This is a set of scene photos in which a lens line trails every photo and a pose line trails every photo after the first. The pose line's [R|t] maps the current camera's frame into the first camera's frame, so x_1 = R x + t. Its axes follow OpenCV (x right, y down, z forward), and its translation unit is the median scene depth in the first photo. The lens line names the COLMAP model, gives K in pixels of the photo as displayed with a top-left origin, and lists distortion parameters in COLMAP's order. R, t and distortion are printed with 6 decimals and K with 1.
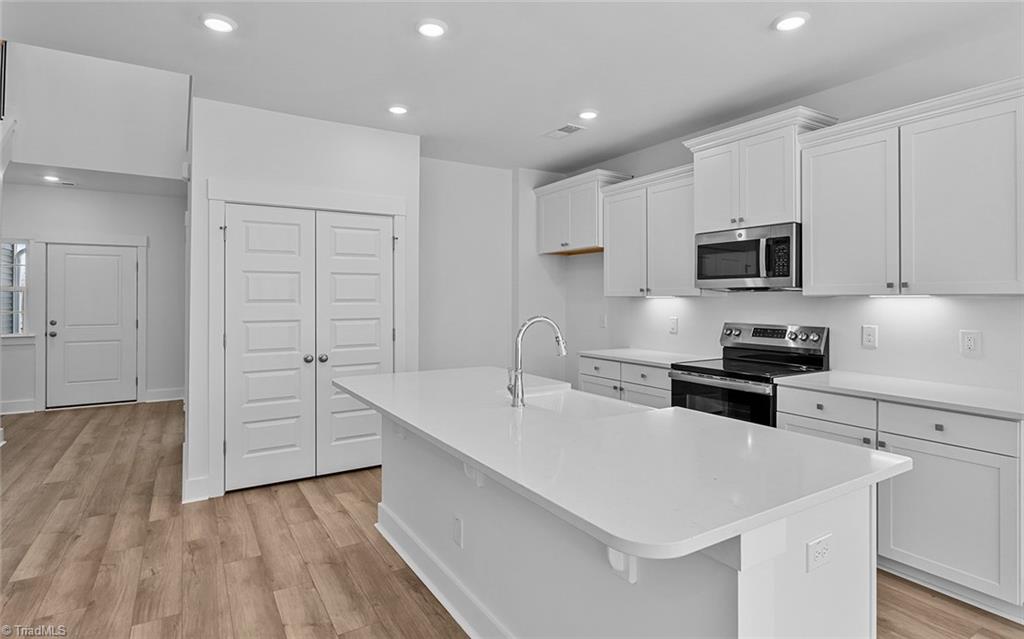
lens RADIAL K [[530.4, 0, 510.3], [0, 530.4, 294.3], [0, 0, 1]] dist [-0.003927, -0.000628]
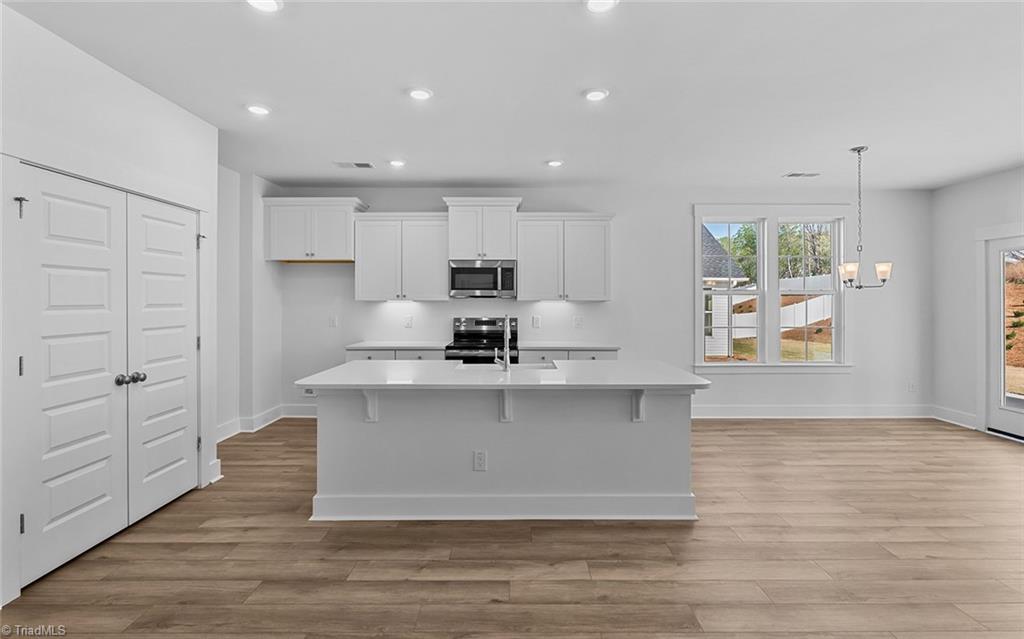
lens RADIAL K [[459.9, 0, 521.8], [0, 459.9, 301.2], [0, 0, 1]] dist [-0.001714, -0.000276]
pose [[0.519521, 0.000294, 0.854457, -0.693327], [-0.005478, 0.999981, 0.002987, -0.001001], [-0.854440, -0.006233, 0.519513, 0.148015]]
